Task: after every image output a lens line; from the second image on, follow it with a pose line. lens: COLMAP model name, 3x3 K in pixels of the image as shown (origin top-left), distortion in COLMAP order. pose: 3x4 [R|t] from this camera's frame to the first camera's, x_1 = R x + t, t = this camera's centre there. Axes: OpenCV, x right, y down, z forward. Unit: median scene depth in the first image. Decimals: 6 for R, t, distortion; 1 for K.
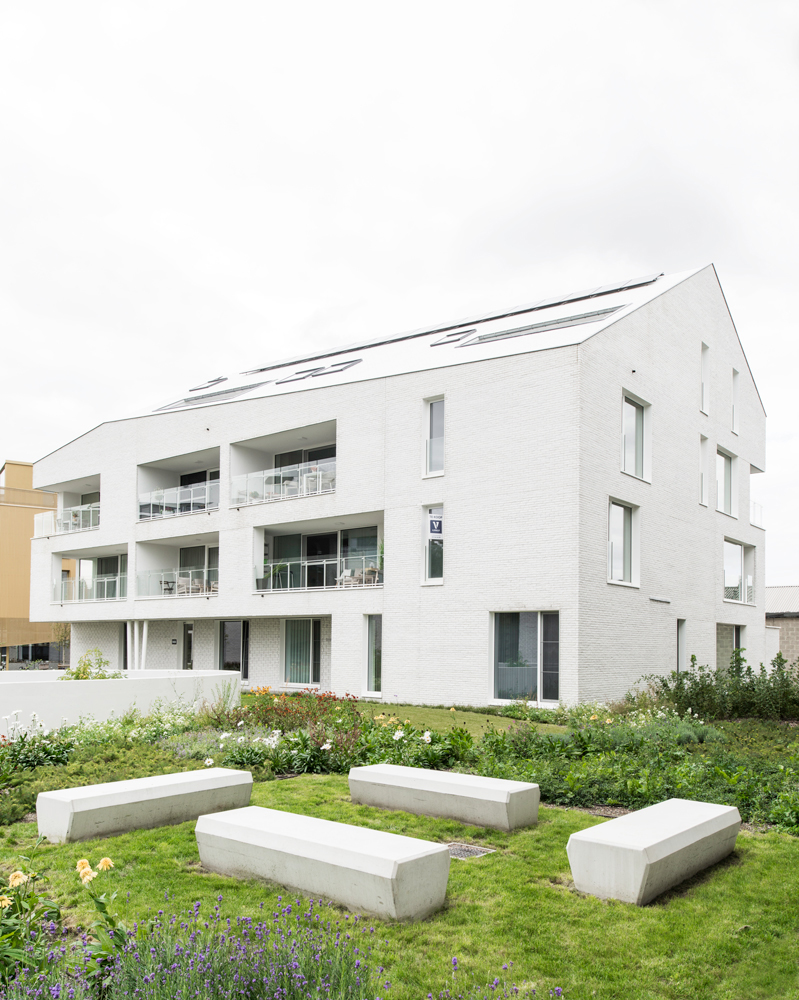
lens RADIAL K [[799.7, 0, 400.8], [0, 799.7, 587.9], [0, 0, 1]] dist [0.023211, -0.005811]
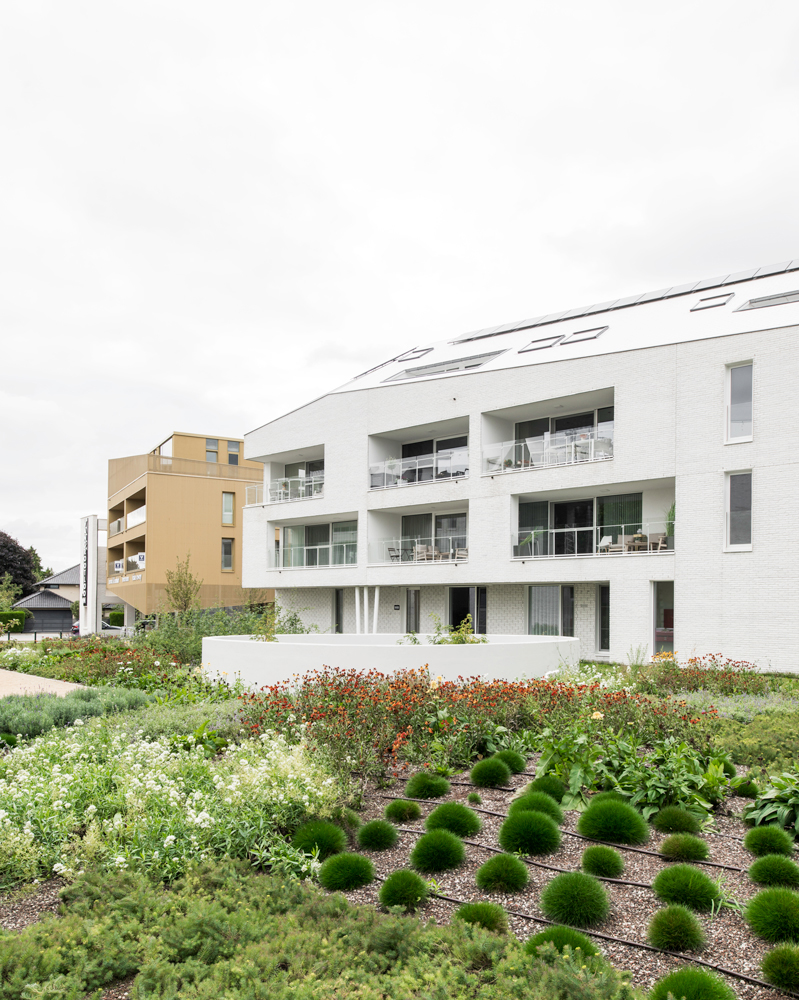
lens RADIAL K [[799.7, 0, 400.8], [0, 799.7, 587.9], [0, 0, 1]] dist [0.023211, -0.005811]
pose [[0.997500, 0.004791, -0.070497, -0.233063], [-0.002203, 0.999322, 0.036754, 0.004591], [0.070625, -0.036506, 0.996835, -0.026895]]
